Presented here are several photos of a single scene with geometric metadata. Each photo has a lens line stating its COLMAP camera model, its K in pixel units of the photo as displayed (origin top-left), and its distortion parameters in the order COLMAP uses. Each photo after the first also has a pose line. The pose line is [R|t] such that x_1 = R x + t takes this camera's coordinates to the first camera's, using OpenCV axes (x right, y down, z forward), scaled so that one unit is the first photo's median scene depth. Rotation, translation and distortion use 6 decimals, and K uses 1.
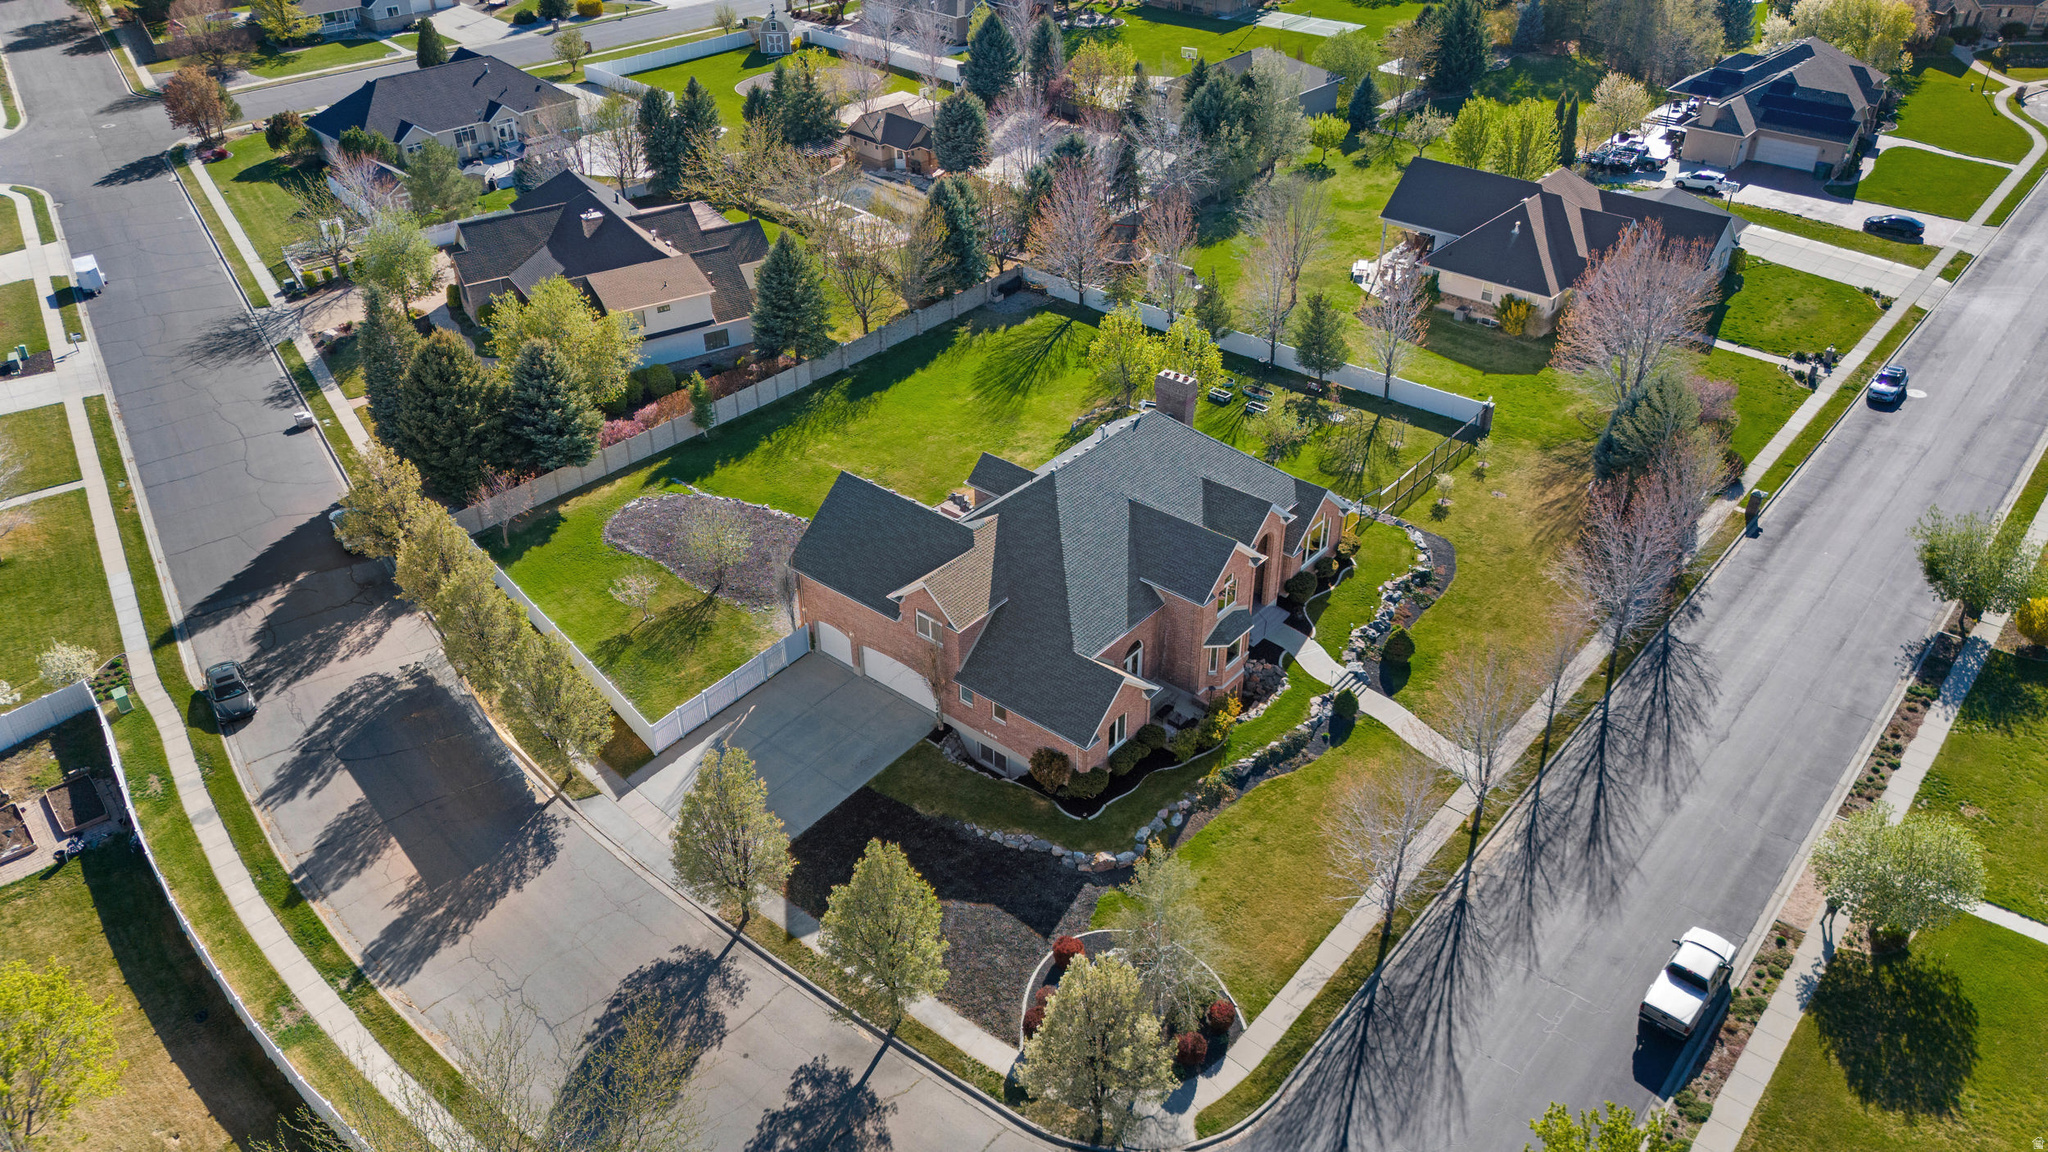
lens RADIAL K [[1503.6, 0, 1033.5], [0, 1503.6, 570.8], [0, 0, 1]] dist [0.068471, -0.061719]
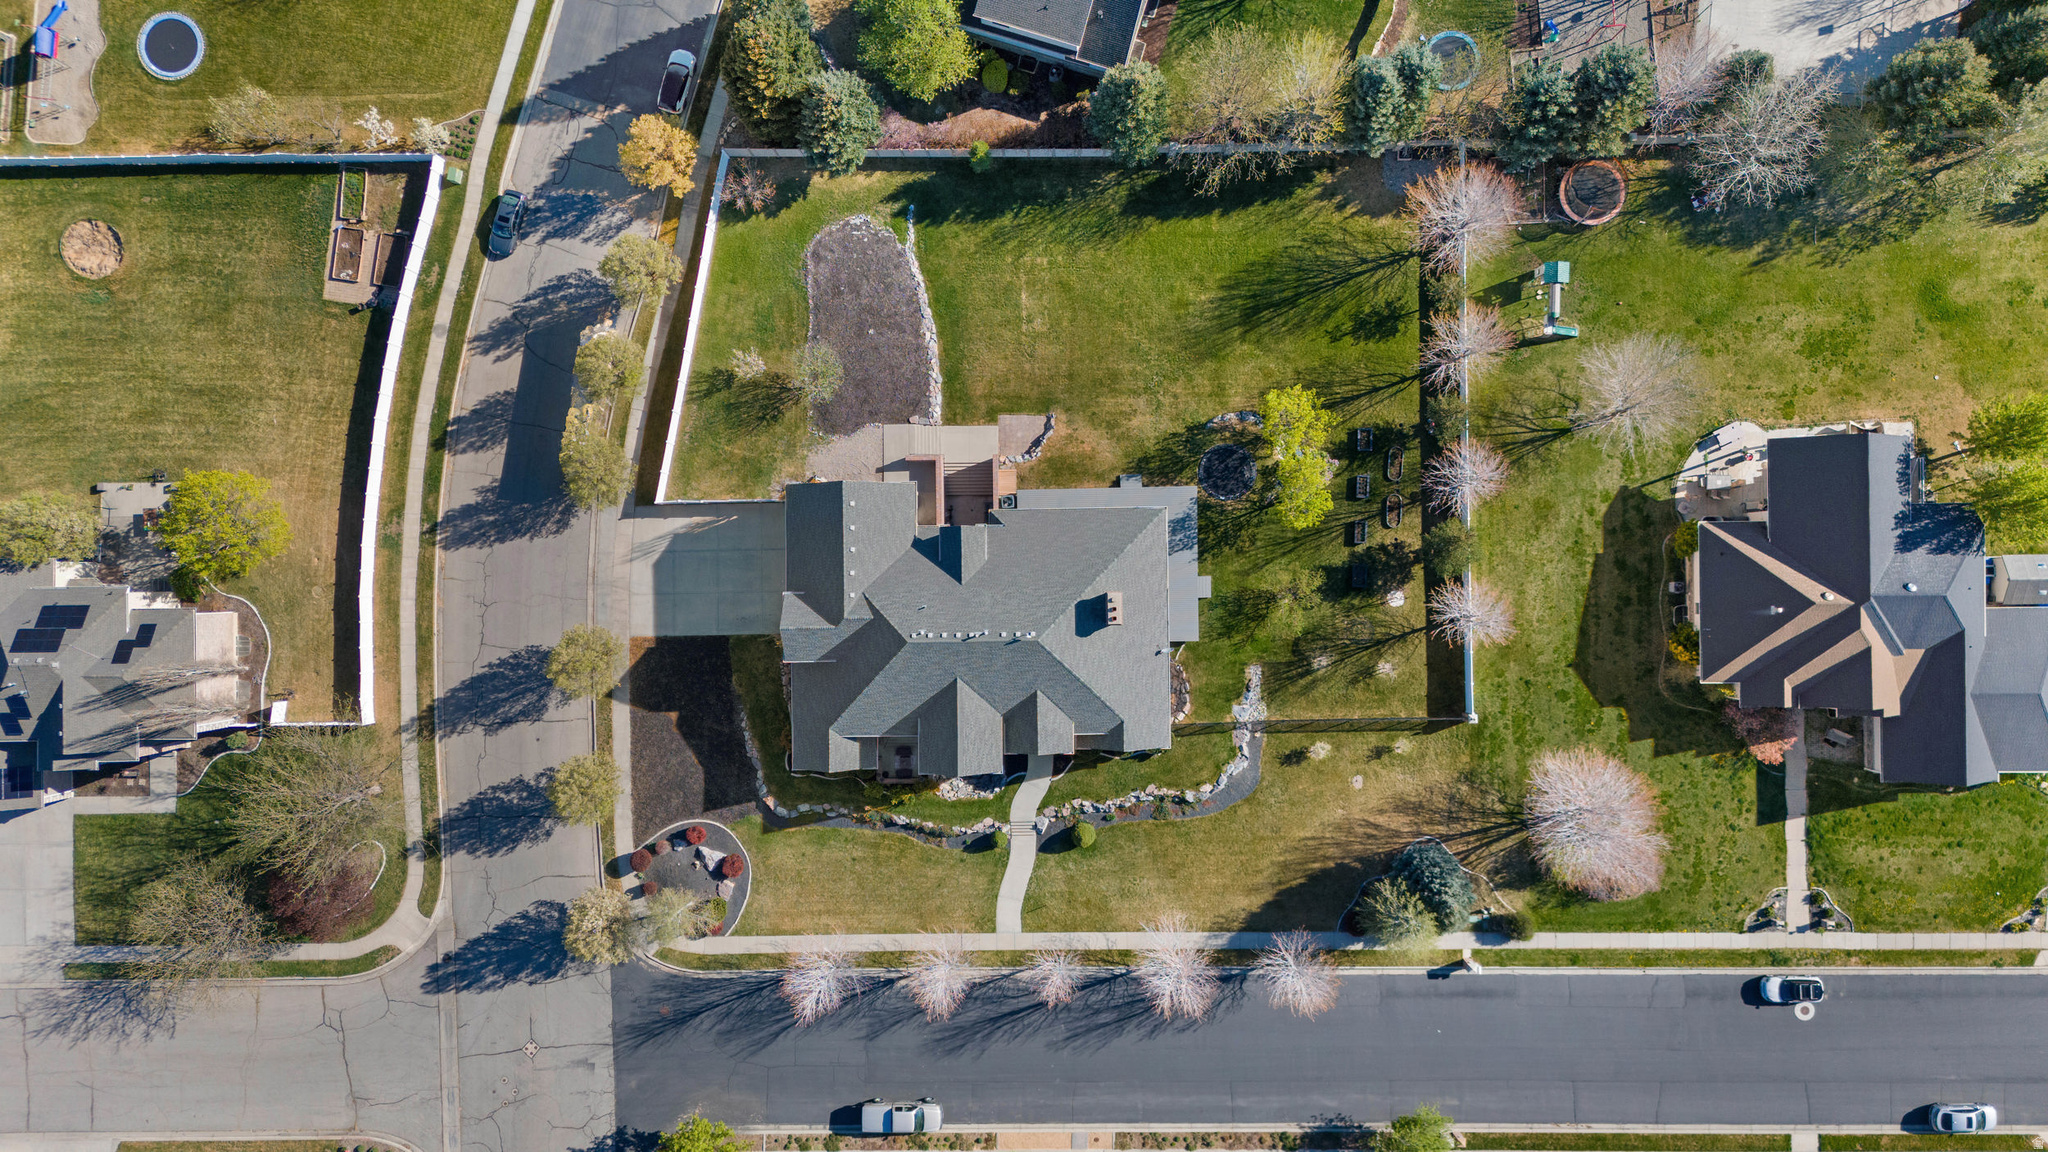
lens RADIAL K [[1503.6, 0, 1030.6], [0, 1503.6, 572.8], [0, 0, 1]] dist [0.068471, -0.061719]
pose [[0.645421, 0.763709, -0.013435, 0.057949], [-0.406030, 0.357934, 0.840846, -1.303595], [0.646971, -0.537245, 0.541107, 0.416487]]
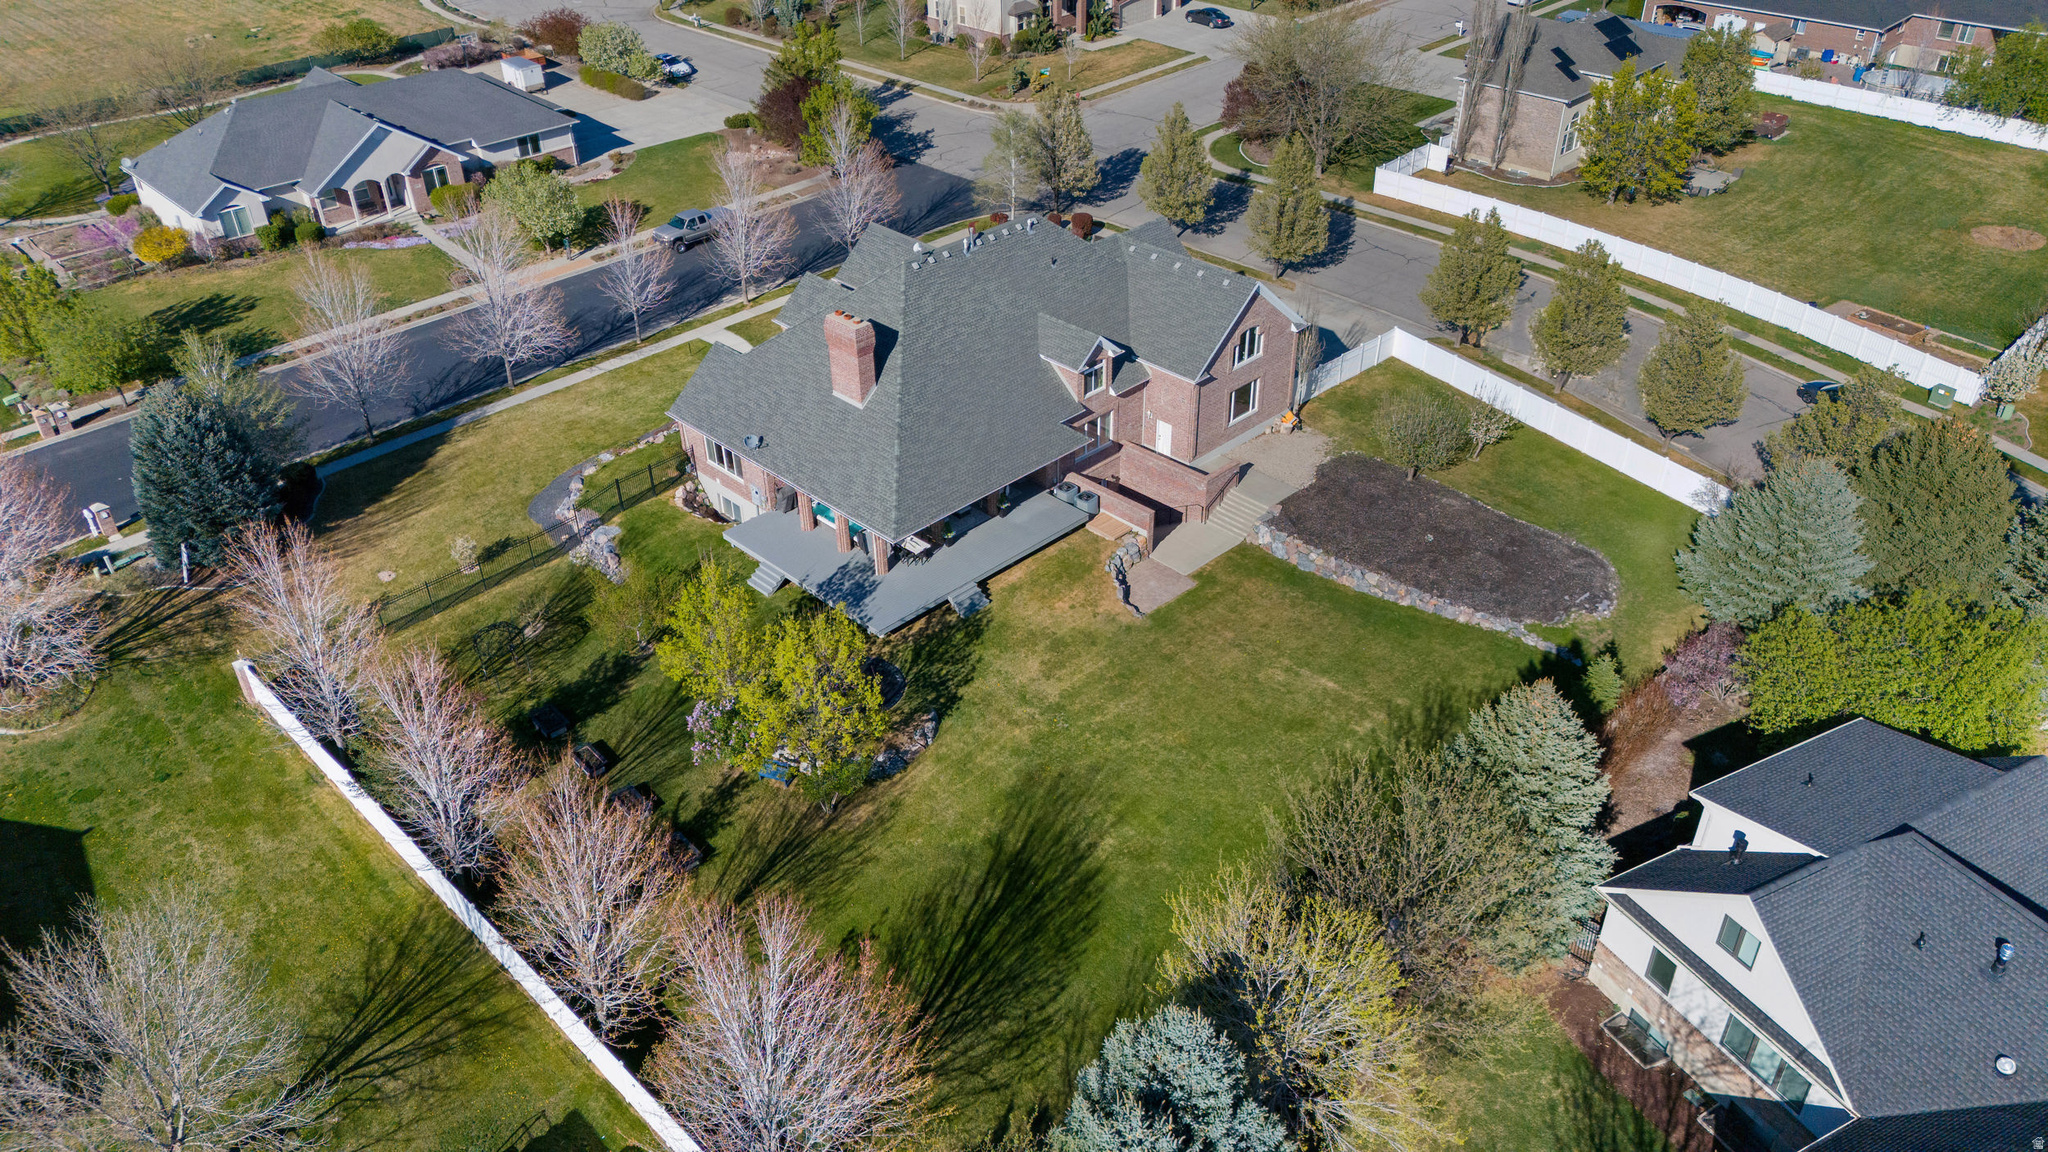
lens RADIAL K [[1503.6, 0, 1026.9], [0, 1503.6, 580.1], [0, 0, 1]] dist [0.068471, -0.061719]
pose [[-0.995121, -0.038935, 0.090657, -0.086253], [0.069036, 0.381670, 0.921717, -0.942838], [-0.070488, 0.923478, -0.377119, 1.693059]]
